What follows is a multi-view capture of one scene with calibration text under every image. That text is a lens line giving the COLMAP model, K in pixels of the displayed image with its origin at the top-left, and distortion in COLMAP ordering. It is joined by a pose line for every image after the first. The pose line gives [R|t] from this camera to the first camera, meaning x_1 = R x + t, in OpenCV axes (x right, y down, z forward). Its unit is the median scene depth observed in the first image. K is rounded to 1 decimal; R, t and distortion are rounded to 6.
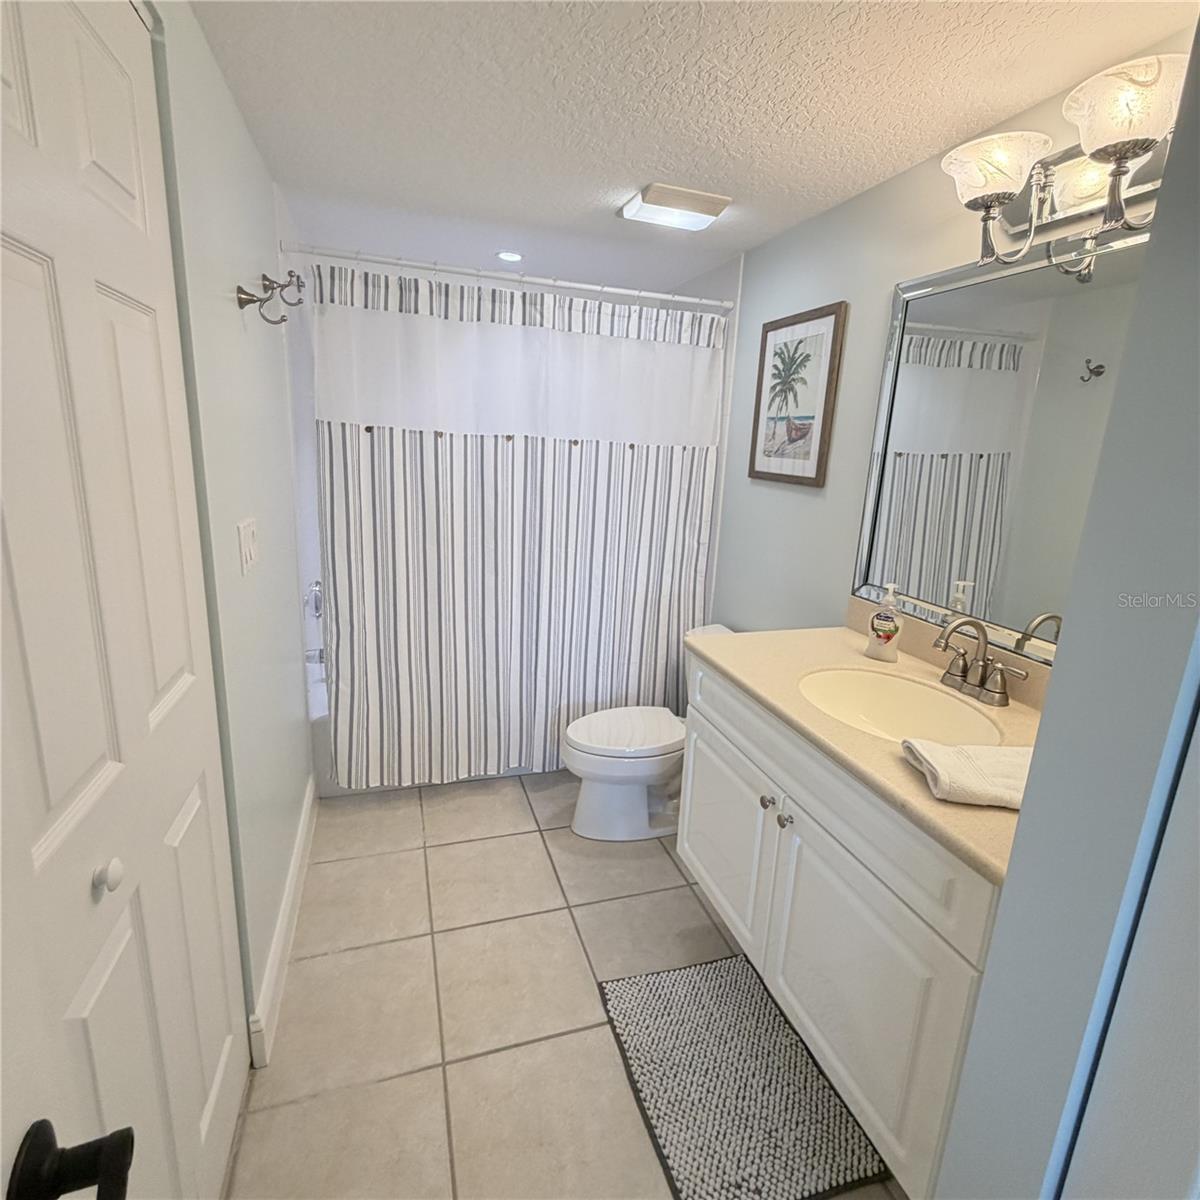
lens RADIAL K [[637.2, 0, 601.0], [0, 637.2, 595.8], [0, 0, 1]] dist [0.000371, 0.000513]
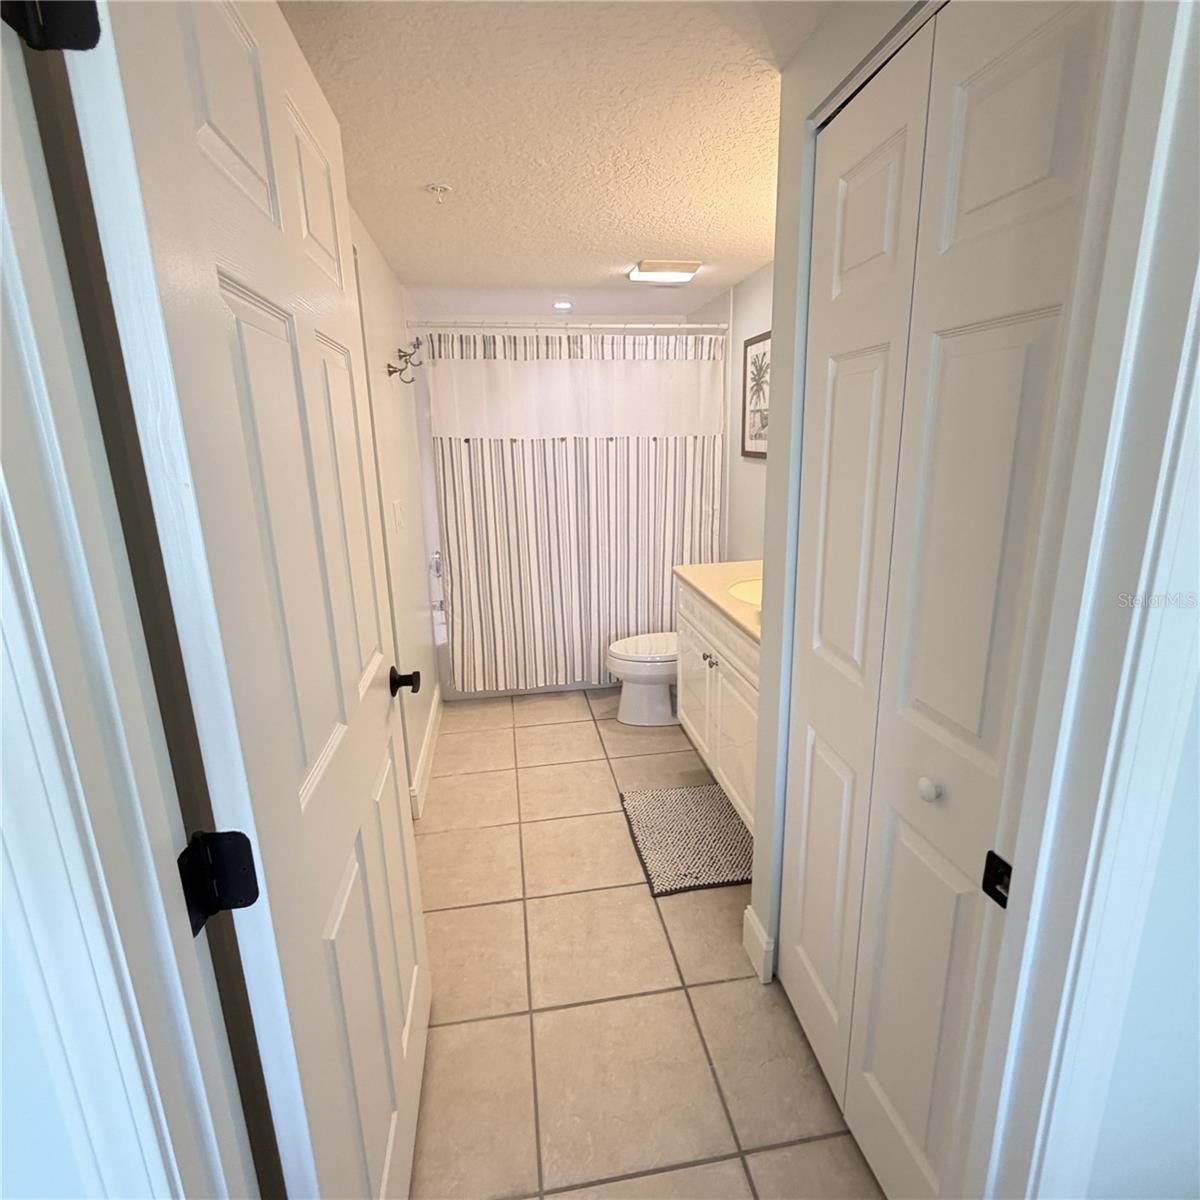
lens RADIAL K [[637.2, 0, 601.4], [0, 637.2, 597.9], [0, 0, 1]] dist [0.000371, 0.000513]
pose [[0.985790, -0.030752, -0.165141, 0.161794], [0.032540, 0.999437, 0.008129, 0.092371], [0.164798, -0.013387, 0.986236, -0.376111]]
